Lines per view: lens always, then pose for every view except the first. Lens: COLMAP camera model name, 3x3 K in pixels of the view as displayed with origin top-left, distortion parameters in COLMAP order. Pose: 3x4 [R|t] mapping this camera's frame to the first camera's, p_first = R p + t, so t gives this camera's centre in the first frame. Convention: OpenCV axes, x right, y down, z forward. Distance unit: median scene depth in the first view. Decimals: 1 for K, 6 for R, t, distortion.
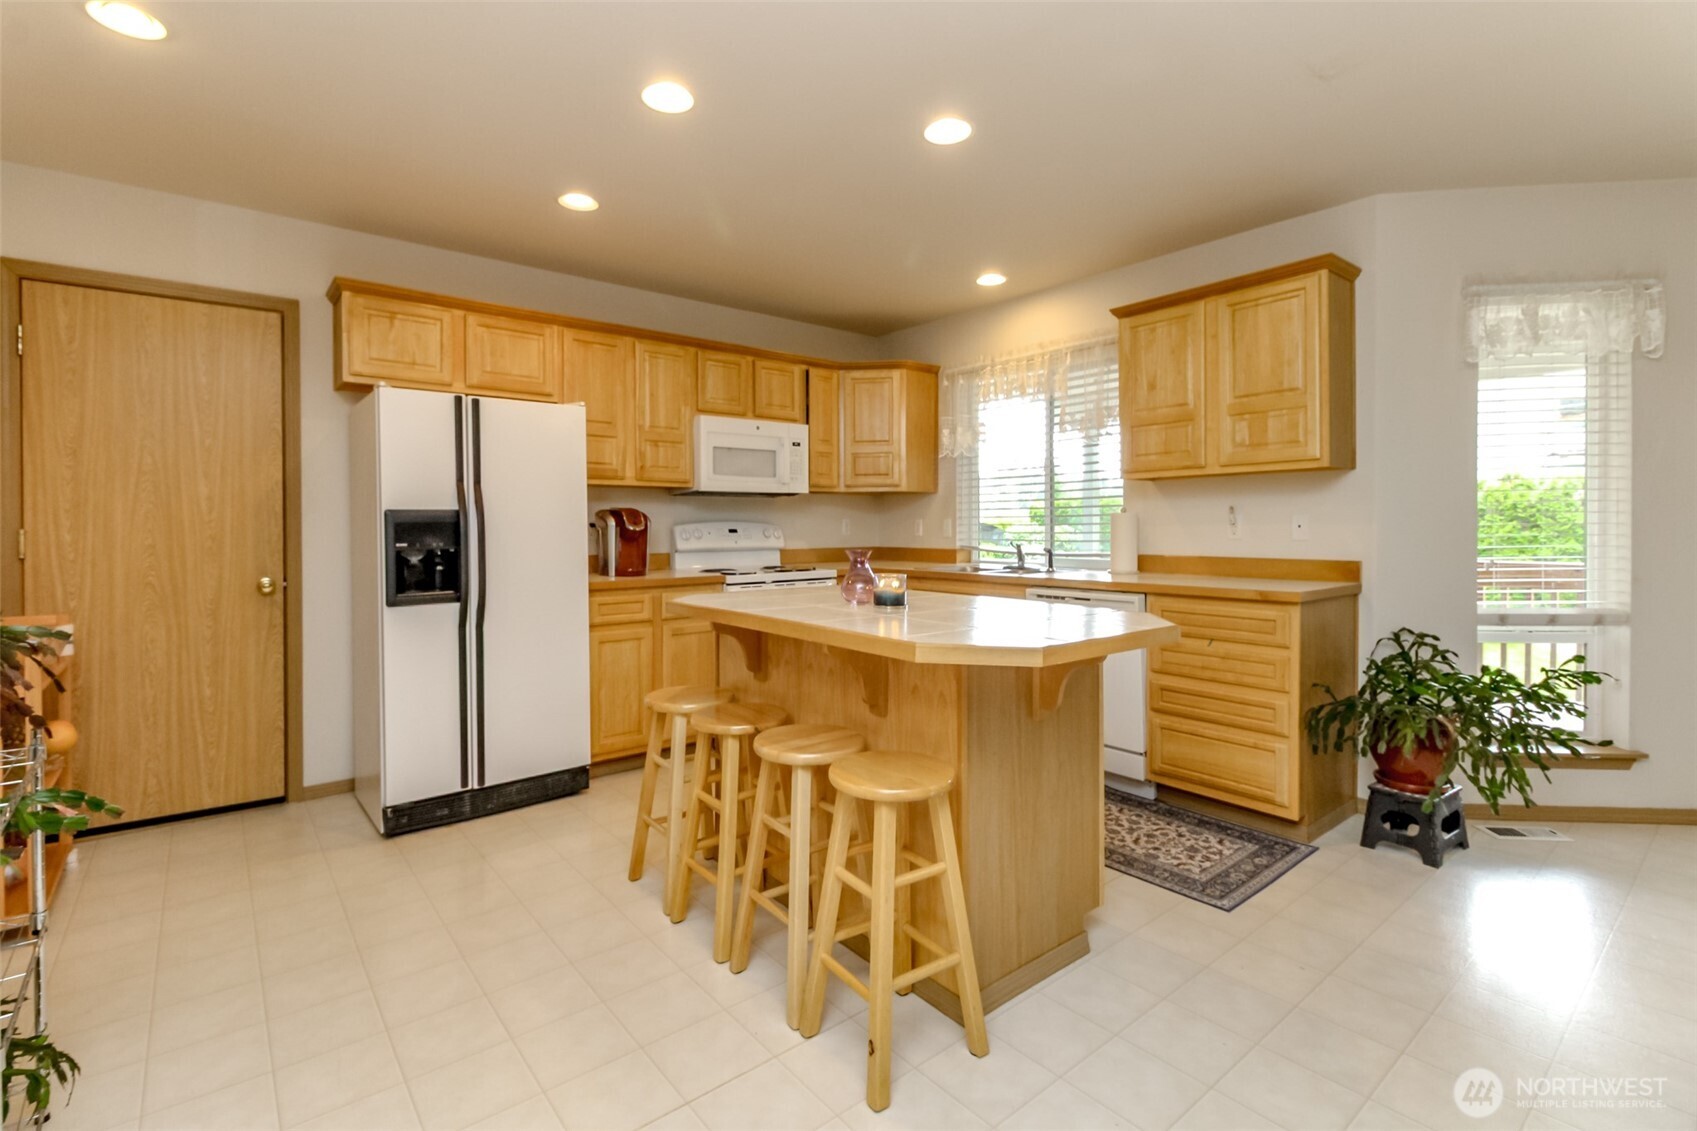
lens RADIAL K [[784.1, 0, 833.1], [0, 784.1, 531.0], [0, 0, 1]] dist [0.001890, 0.000120]
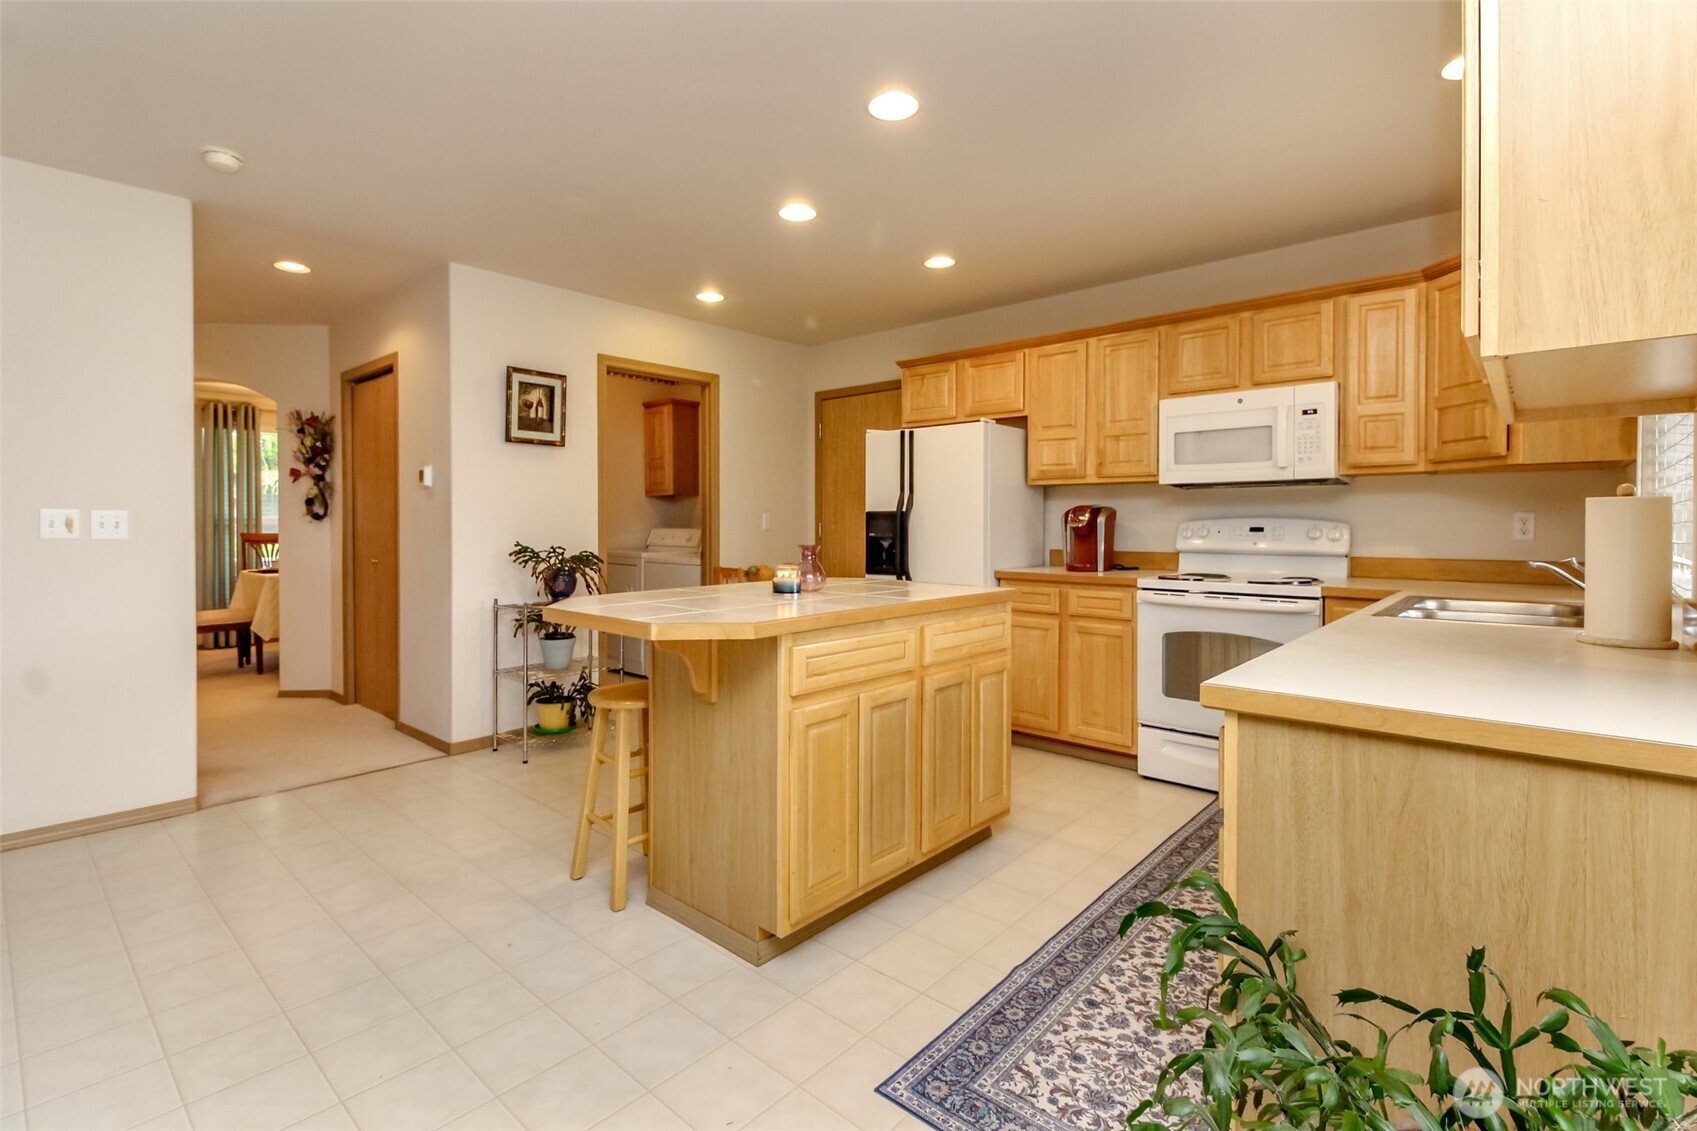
lens RADIAL K [[784.1, 0, 833.1], [0, 784.1, 531.0], [0, 0, 1]] dist [0.001890, 0.000120]
pose [[0.146133, 0.011028, -0.989203, 0.690987], [-0.010786, 0.999896, 0.009554, -0.001796], [0.989206, 0.009273, 0.146237, 0.512386]]
